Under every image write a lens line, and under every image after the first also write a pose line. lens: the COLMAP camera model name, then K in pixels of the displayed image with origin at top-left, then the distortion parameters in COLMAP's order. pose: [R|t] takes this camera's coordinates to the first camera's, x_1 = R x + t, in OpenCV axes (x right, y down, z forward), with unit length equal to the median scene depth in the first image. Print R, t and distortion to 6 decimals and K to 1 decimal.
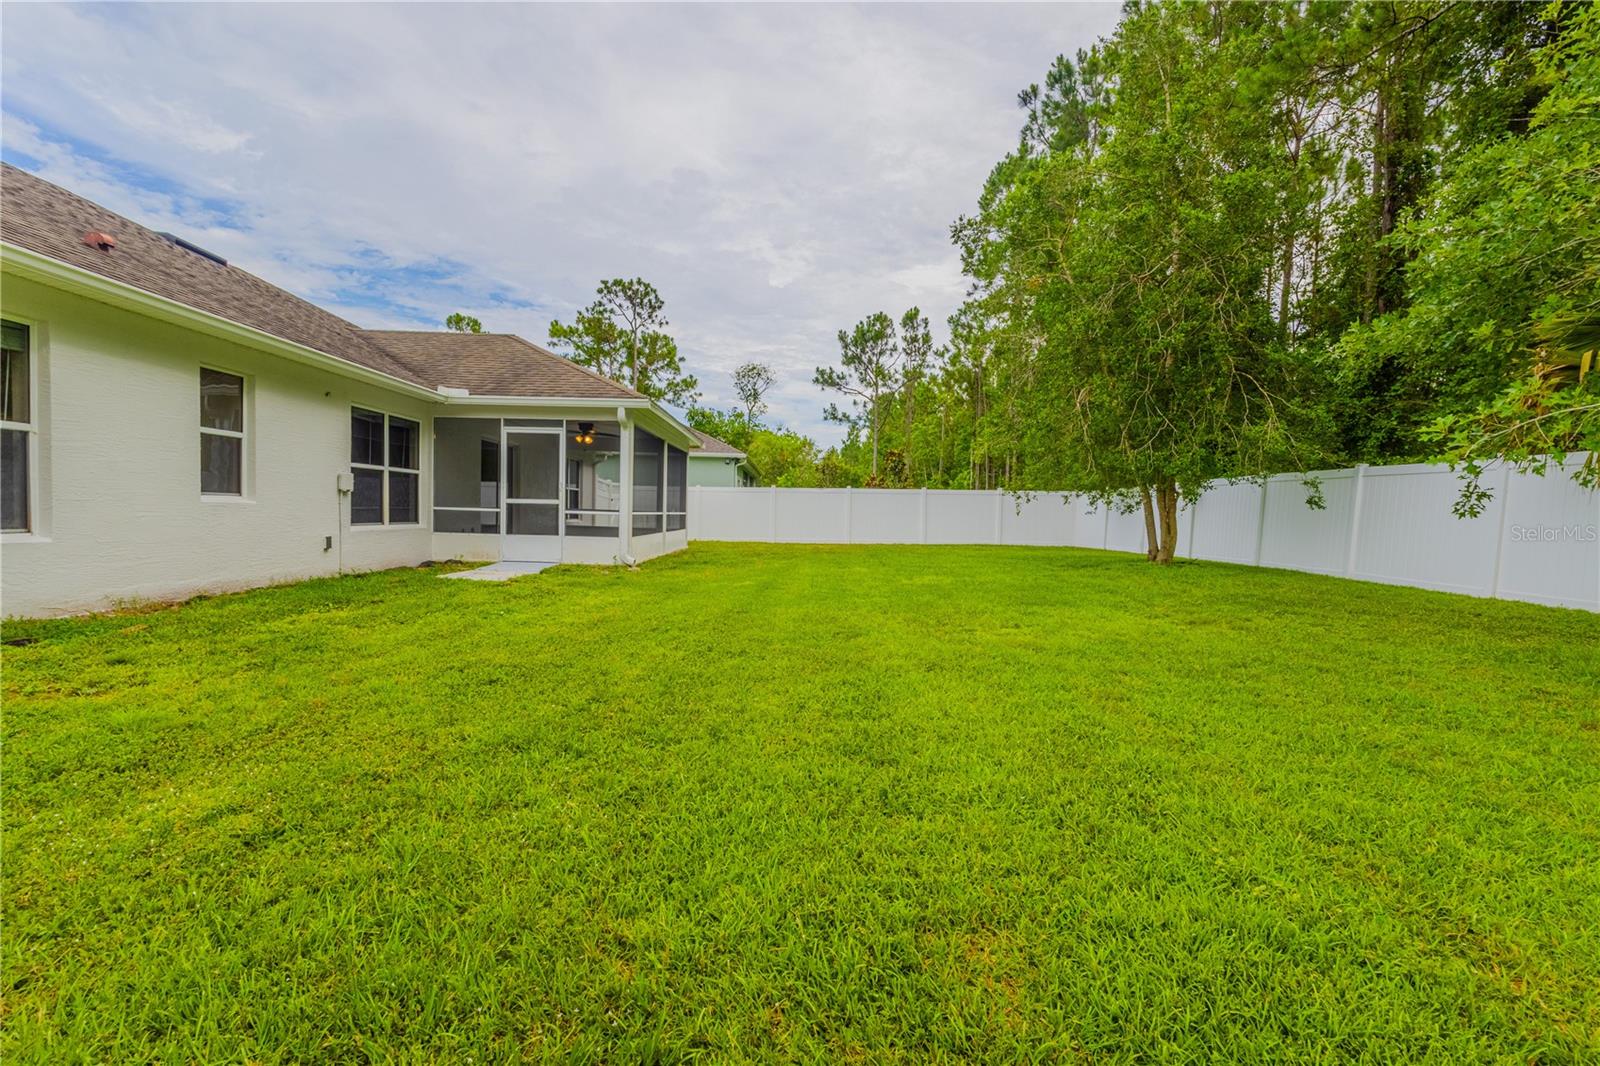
lens RADIAL K [[742.6, 0, 793.0], [0, 742.6, 534.1], [0, 0, 1]] dist [0.002333, 0.003062]
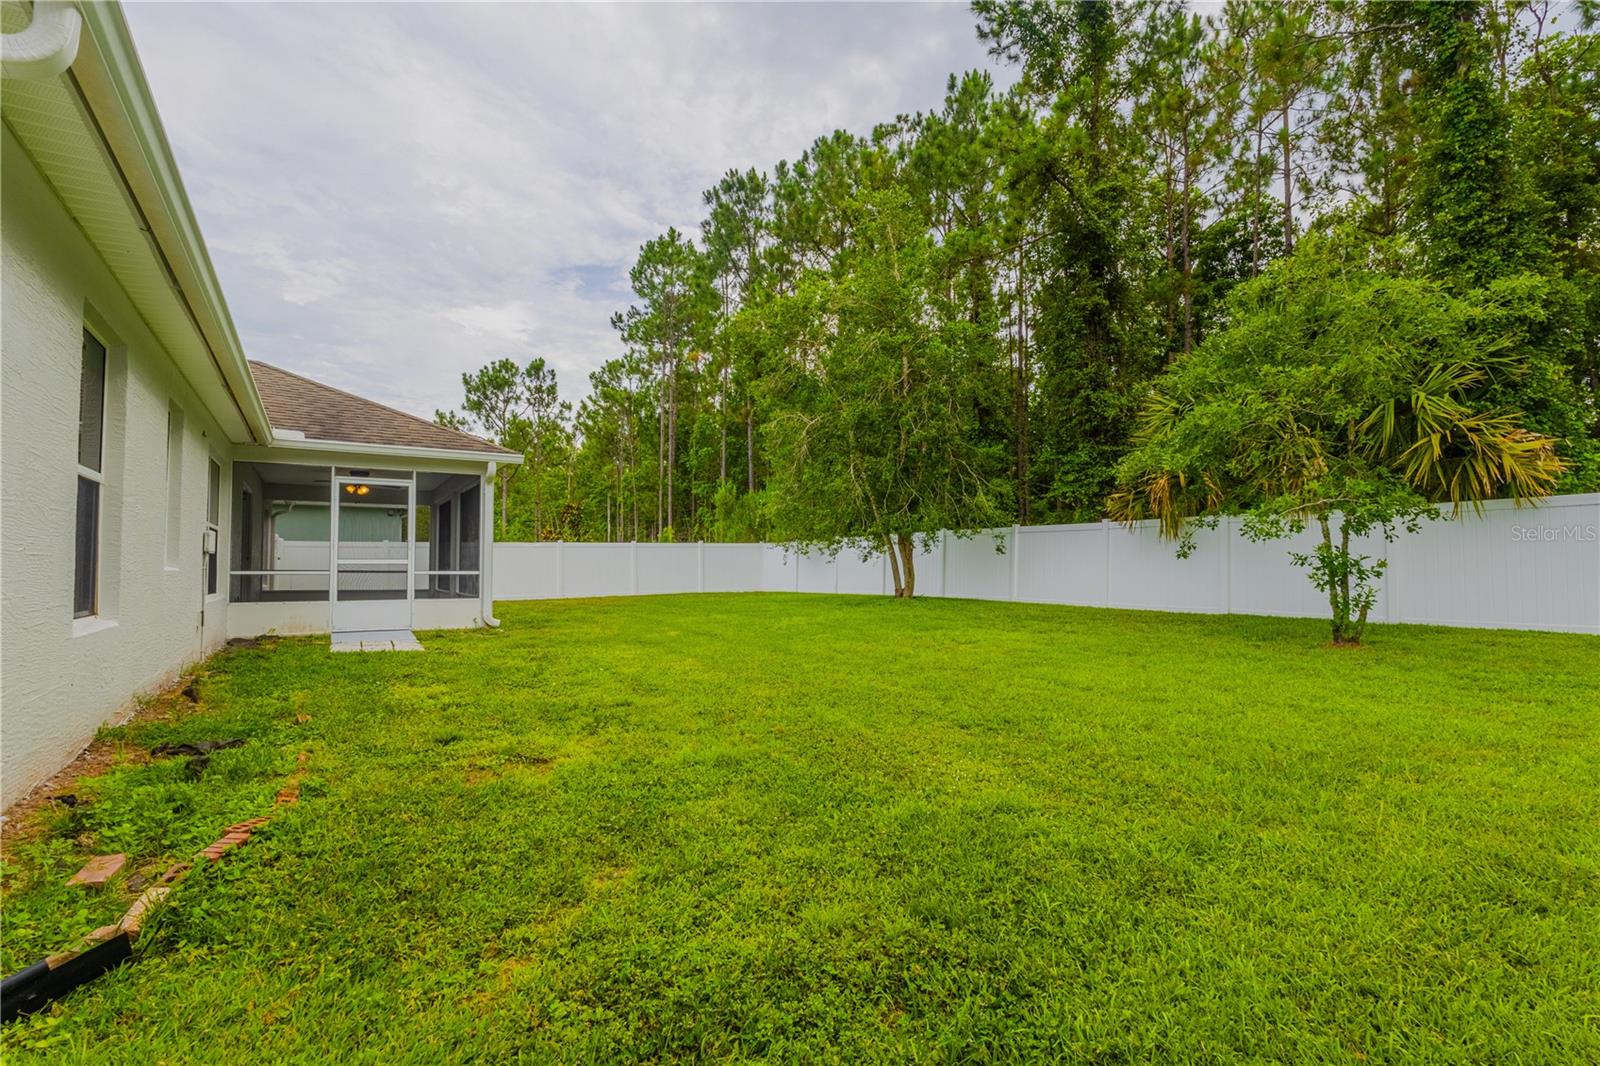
lens RADIAL K [[742.6, 0, 795.5], [0, 742.6, 539.7], [0, 0, 1]] dist [0.002333, 0.003062]
pose [[0.854557, -0.006947, 0.519312, -0.089057], [0.039005, 0.997945, -0.050836, -0.001259], [-0.517892, 0.063698, 0.853071, -0.003912]]
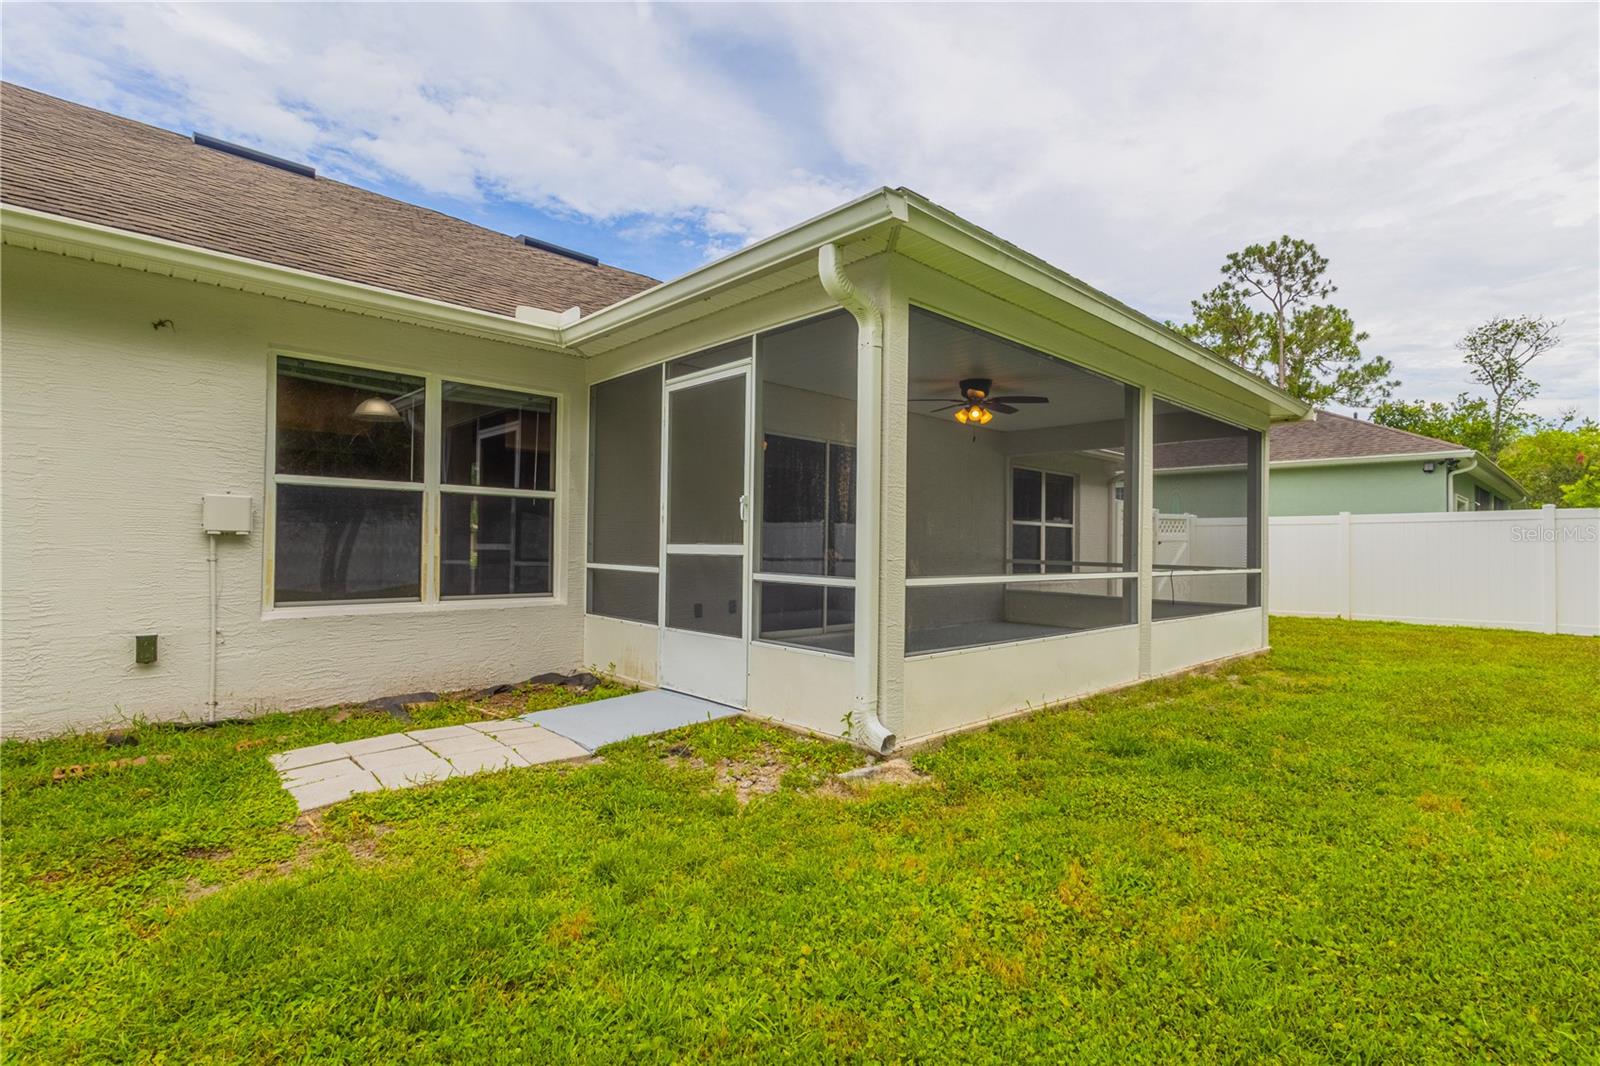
lens RADIAL K [[742.6, 0, 812.3], [0, 742.6, 538.8], [0, 0, 1]] dist [0.002333, 0.003062]
pose [[0.687318, -0.020278, -0.726073, -0.002960], [-0.019101, 0.998760, -0.045975, -0.007604], [0.726105, 0.045468, 0.686079, 0.178579]]
